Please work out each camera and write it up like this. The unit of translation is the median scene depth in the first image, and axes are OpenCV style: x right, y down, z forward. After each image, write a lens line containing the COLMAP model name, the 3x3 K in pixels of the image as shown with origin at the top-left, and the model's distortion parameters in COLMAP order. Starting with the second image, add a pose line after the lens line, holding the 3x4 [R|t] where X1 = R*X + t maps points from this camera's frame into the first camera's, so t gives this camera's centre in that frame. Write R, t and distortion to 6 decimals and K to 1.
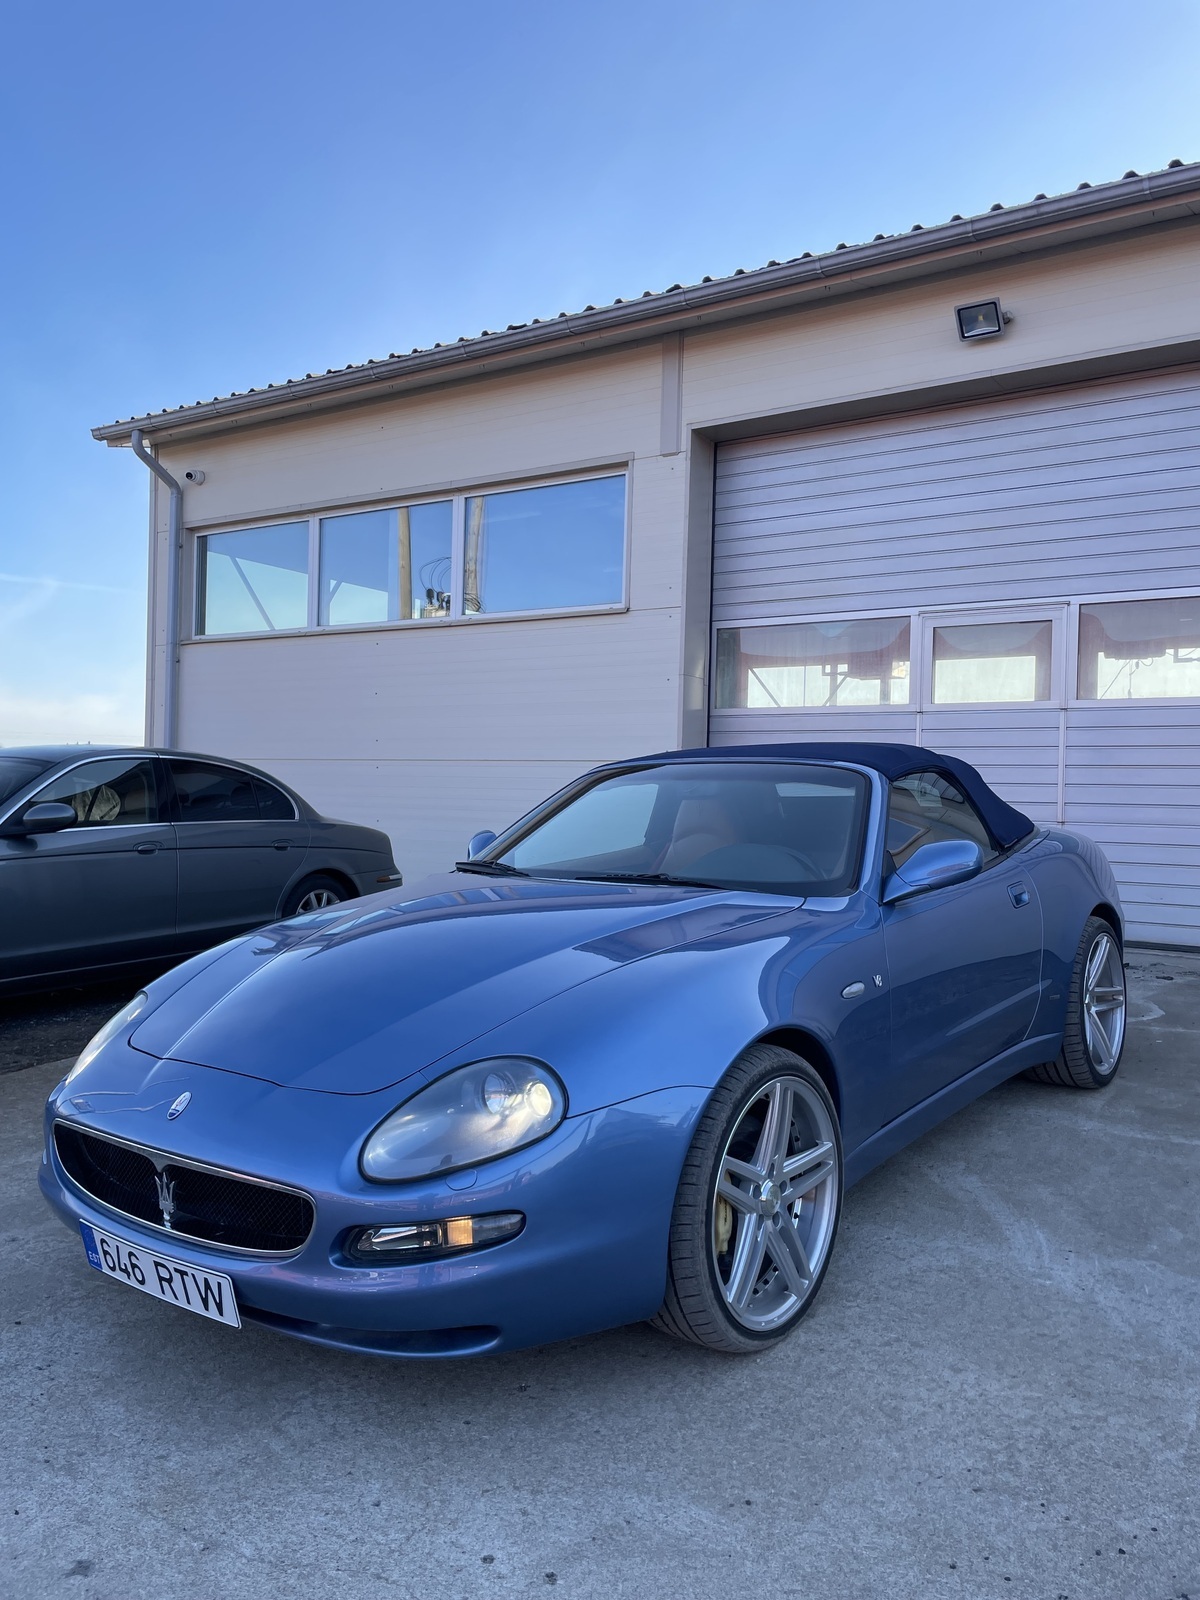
lens RADIAL K [[1194.2, 0, 619.4], [0, 1194.2, 811.5], [0, 0, 1]] dist [0.090453, -0.122299]
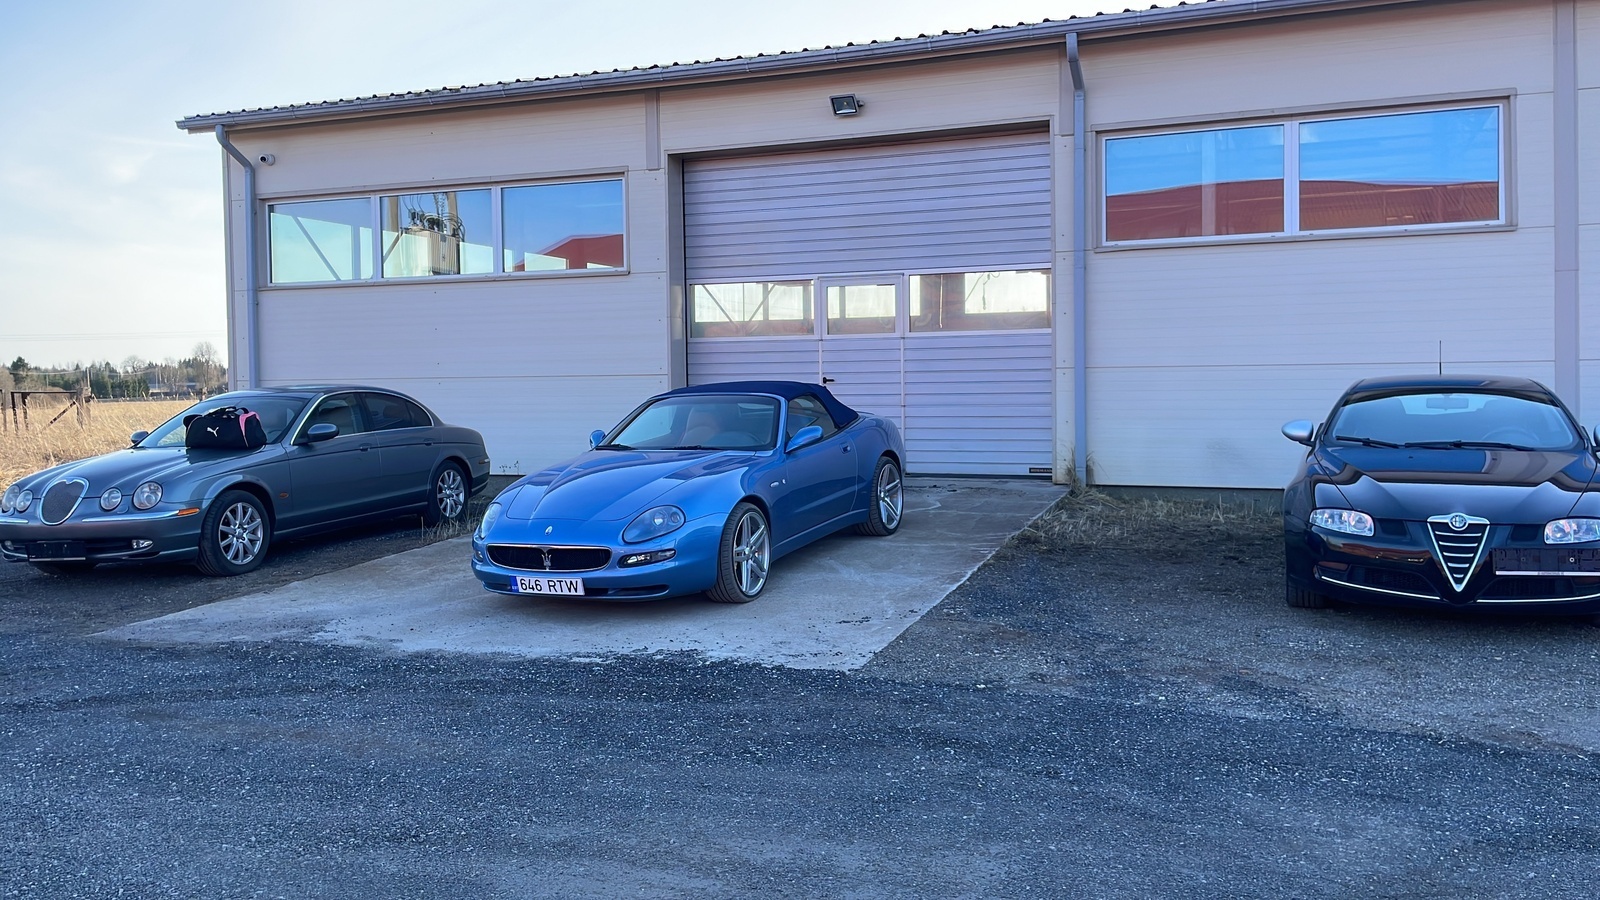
lens RADIAL K [[1311.5, 0, 800.6], [0, 1311.5, 492.8], [0, 0, 1]] dist [-0.337521, 0.001598]
pose [[0.980711, -0.053920, 0.187879, -0.116719], [0.038039, 0.995470, 0.087135, -0.033691], [-0.191726, -0.078307, 0.978320, -0.733766]]
